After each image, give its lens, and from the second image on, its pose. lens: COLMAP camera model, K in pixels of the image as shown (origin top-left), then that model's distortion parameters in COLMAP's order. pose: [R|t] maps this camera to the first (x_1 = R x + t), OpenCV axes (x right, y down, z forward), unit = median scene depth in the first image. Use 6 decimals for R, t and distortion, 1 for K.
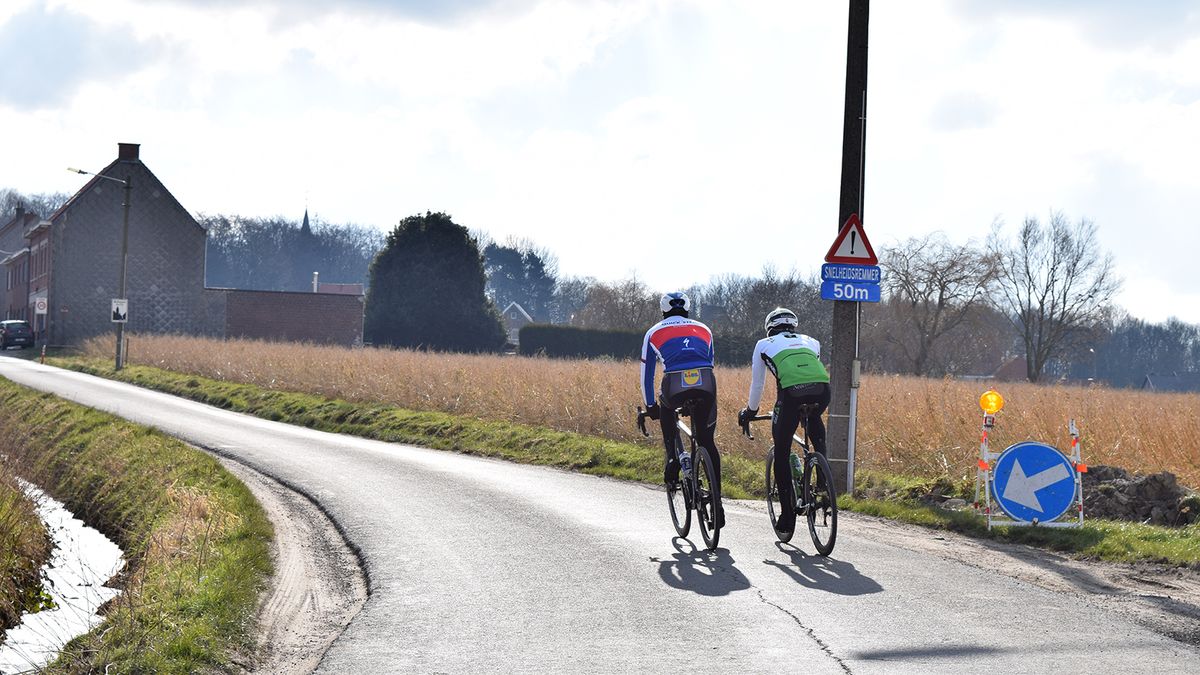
lens RADIAL K [[2261.7, 0, 599.3], [0, 2261.7, 345.3], [0, 0, 1]] dist [0.048619, 0.000000]
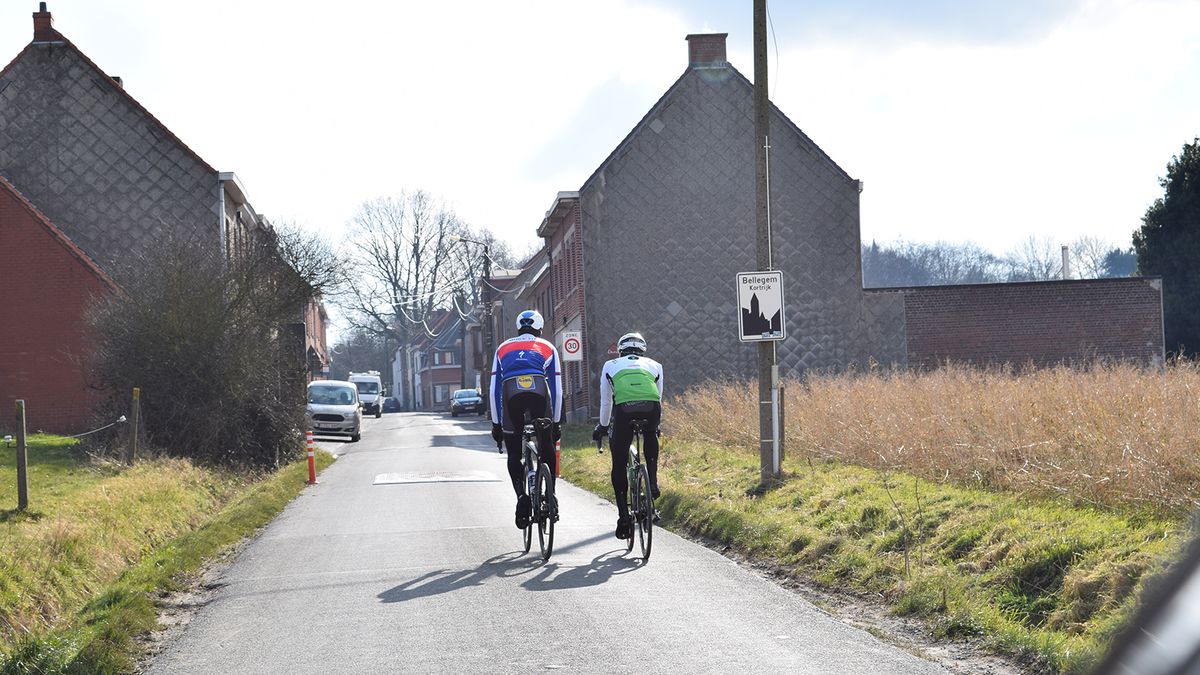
lens RADIAL K [[2377.2, 0, 600.8], [0, 2377.2, 337.9], [0, 0, 1]] dist [-0.044524, 0.000000]
pose [[0.967927, -0.082934, -0.237147, -0.103519], [0.077735, 0.996486, -0.031208, -0.000976], [0.238902, 0.011772, 0.970972, 0.445938]]
